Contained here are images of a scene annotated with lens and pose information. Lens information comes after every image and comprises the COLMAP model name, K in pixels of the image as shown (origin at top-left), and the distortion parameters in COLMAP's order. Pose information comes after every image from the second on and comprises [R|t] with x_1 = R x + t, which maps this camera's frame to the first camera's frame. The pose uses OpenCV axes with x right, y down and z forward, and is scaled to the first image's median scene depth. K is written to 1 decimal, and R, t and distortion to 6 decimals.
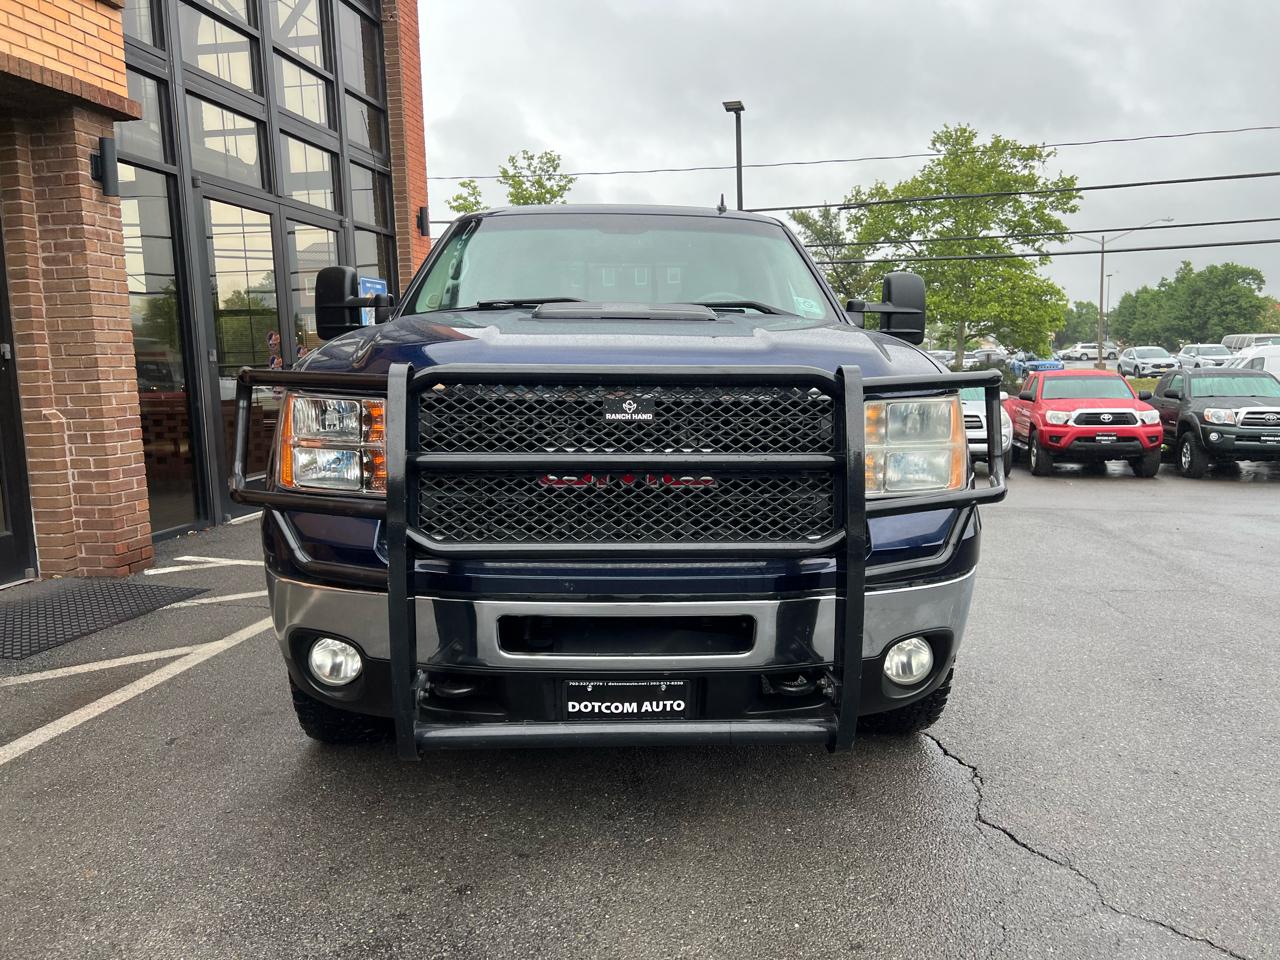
lens RADIAL K [[958.6, 0, 653.7], [0, 958.6, 474.7], [0, 0, 1]] dist [0.046231, -0.052573]
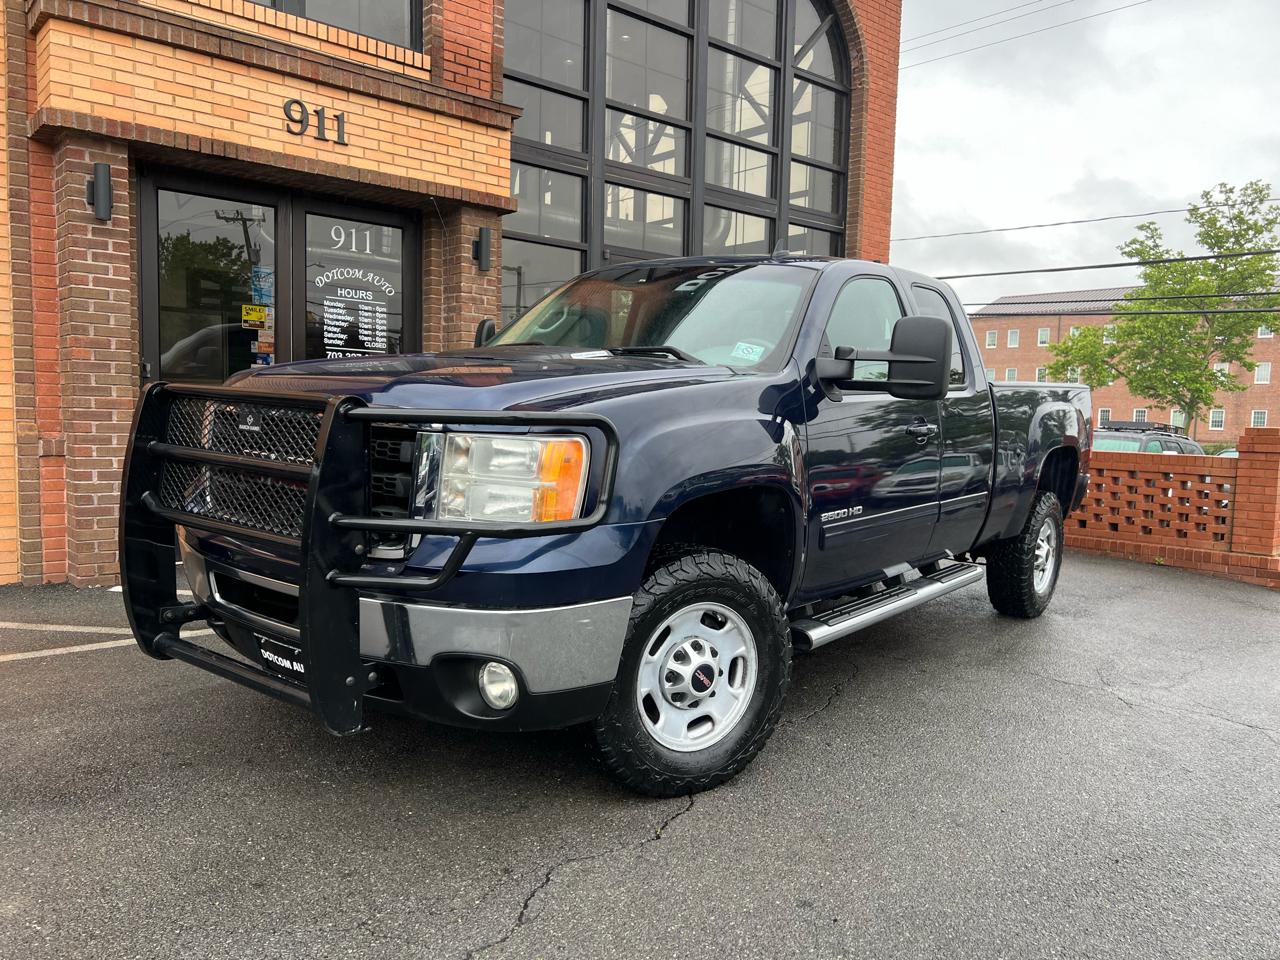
lens RADIAL K [[958.6, 0, 654.2], [0, 958.6, 489.0], [0, 0, 1]] dist [0.046231, -0.052573]
pose [[0.767871, 0.095557, -0.633437, 0.399098], [-0.120253, 0.992735, 0.003985, -0.016672], [0.629216, 0.073113, 0.773784, 0.110904]]
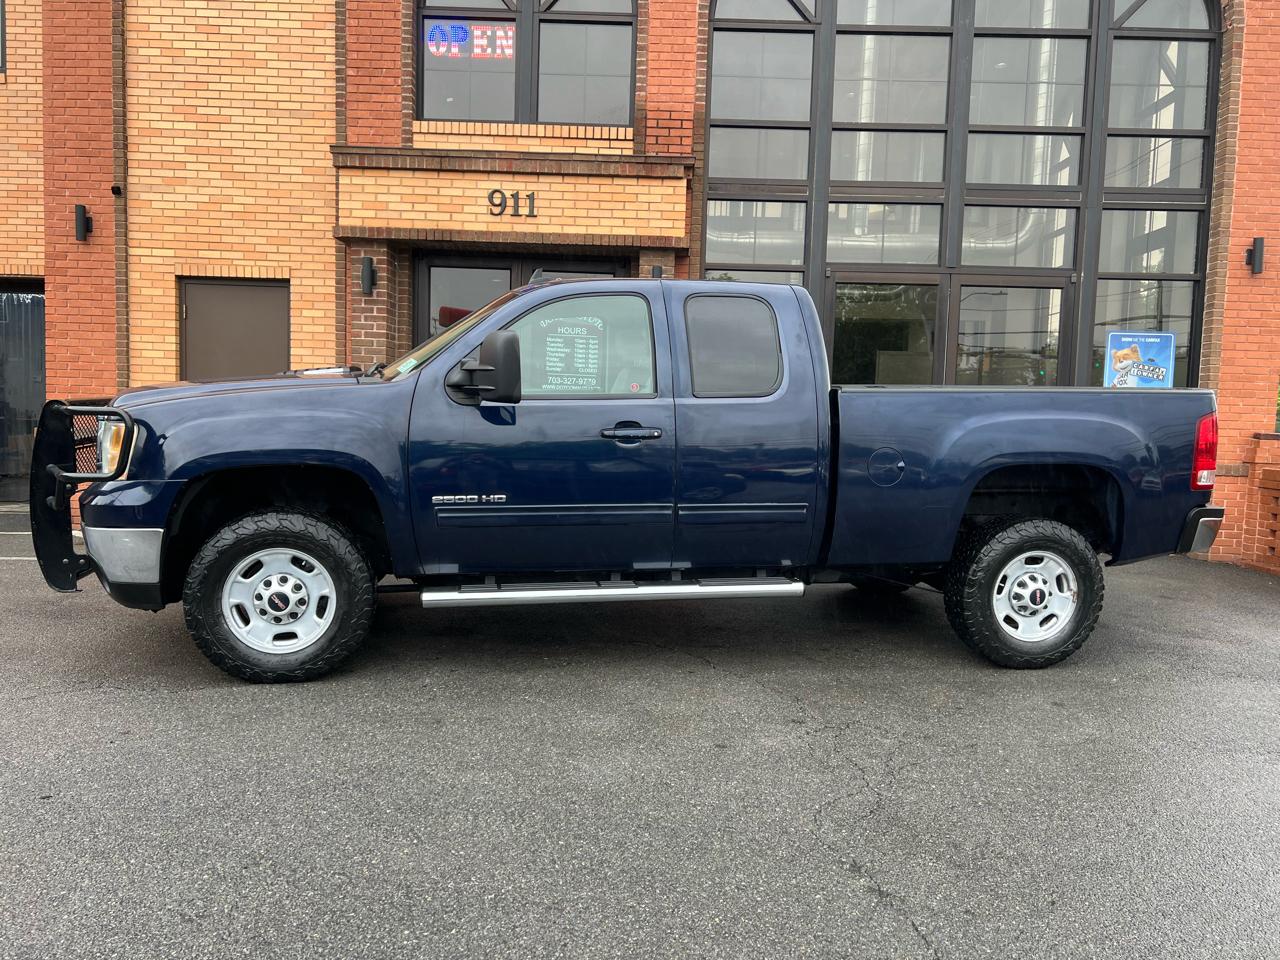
lens RADIAL K [[958.6, 0, 643.1], [0, 958.6, 490.8], [0, 0, 1]] dist [0.046231, -0.052573]
pose [[0.141811, 0.104988, -0.984310, 0.797810], [-0.153204, 0.984706, 0.082958, -0.092101], [0.977966, 0.139036, 0.155727, 0.628782]]
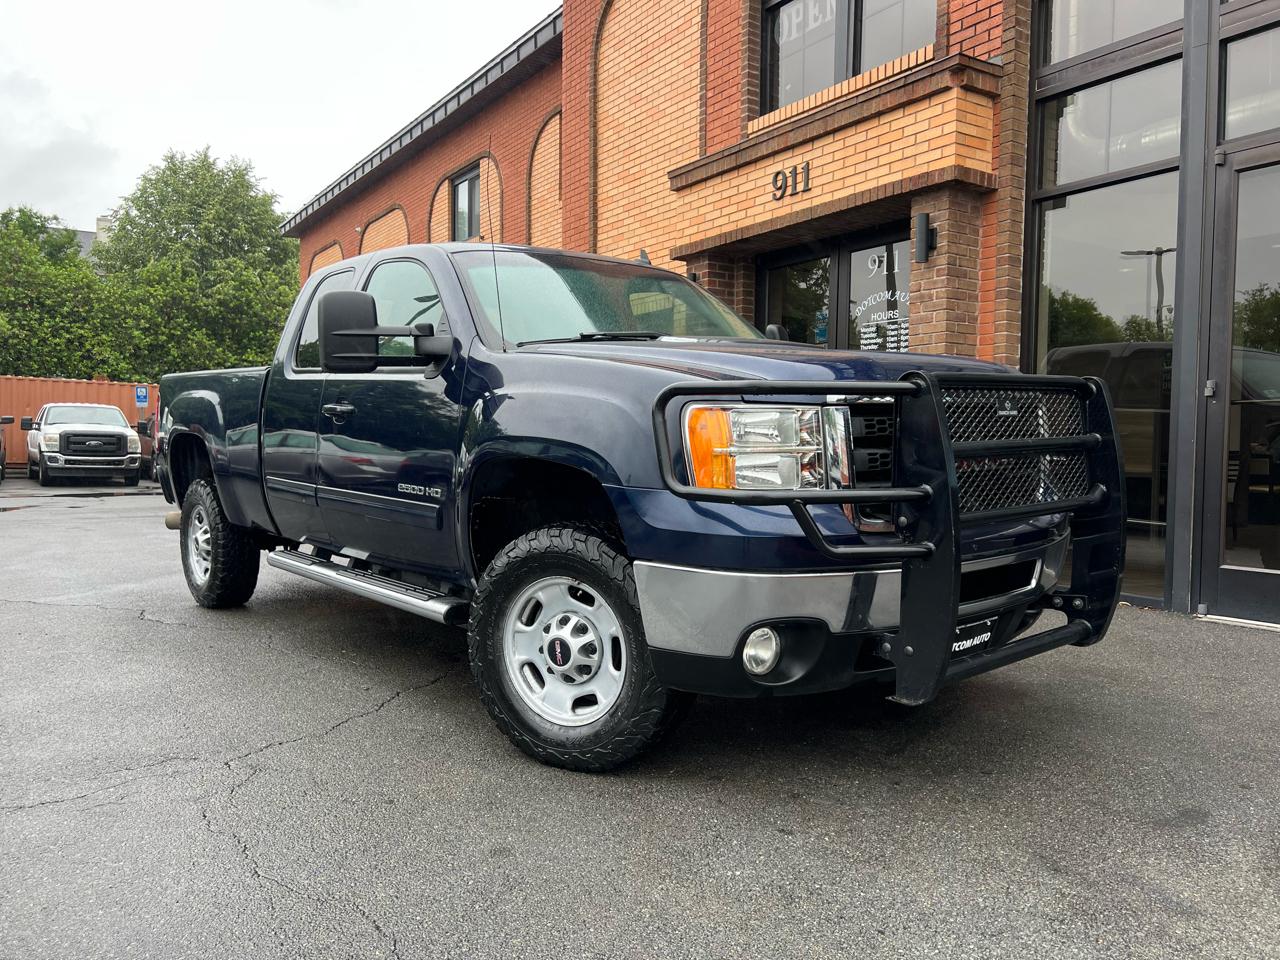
lens RADIAL K [[958.6, 0, 636.6], [0, 958.6, 487.8], [0, 0, 1]] dist [0.046231, -0.052573]
pose [[-0.740186, 0.044501, -0.670928, 0.391891], [-0.072598, 0.986686, 0.145537, -0.132073], [0.668471, 0.156433, -0.727100, 1.334466]]
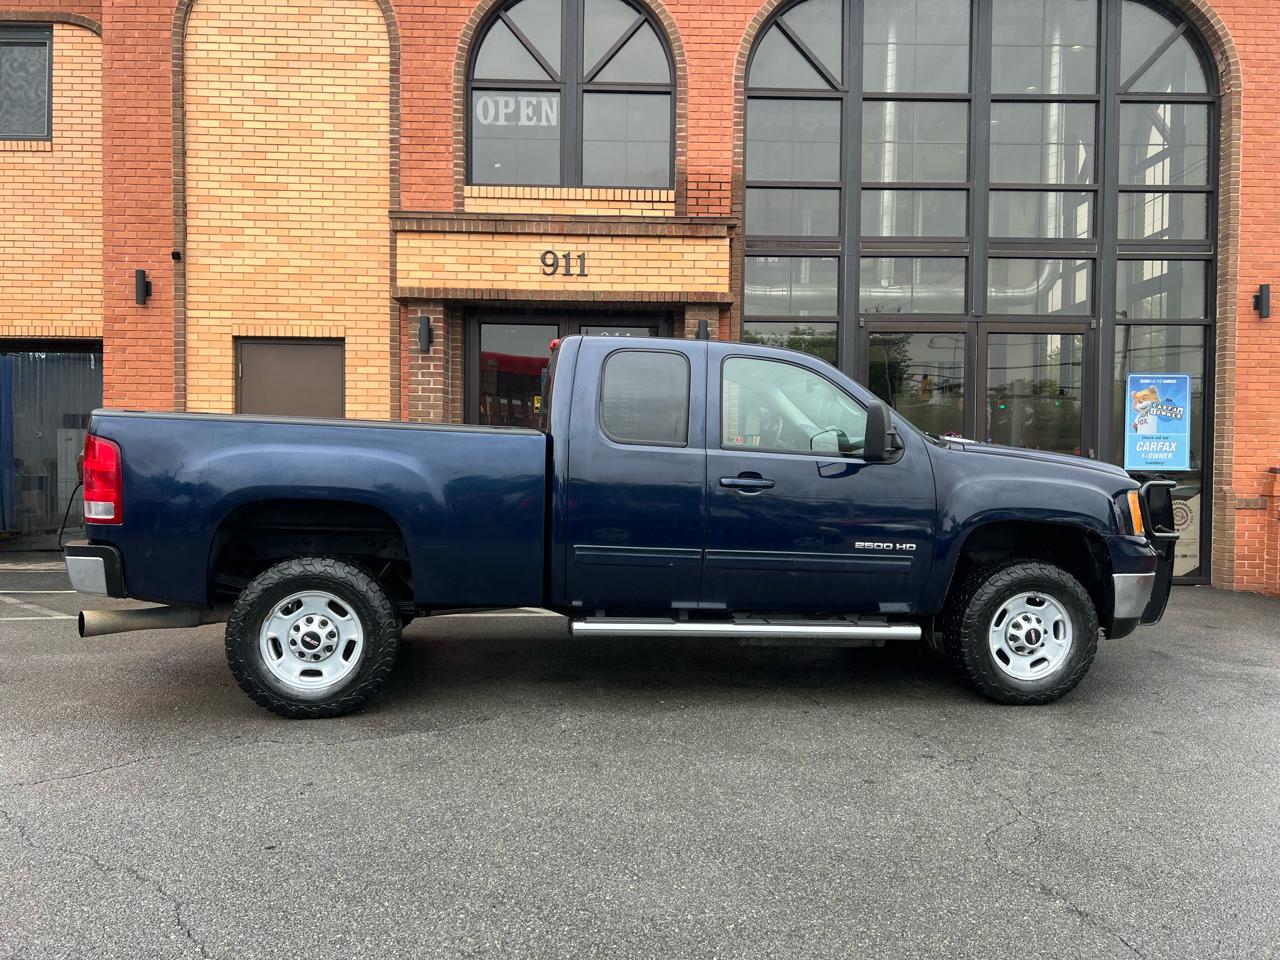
lens RADIAL K [[958.6, 0, 639.7], [0, 958.6, 481.4], [0, 0, 1]] dist [0.046231, -0.052573]
pose [[0.173054, 0.052679, -0.983503, 0.821455], [-0.133593, 0.990596, 0.029552, -0.088537], [0.975810, 0.126275, 0.178464, 0.511489]]
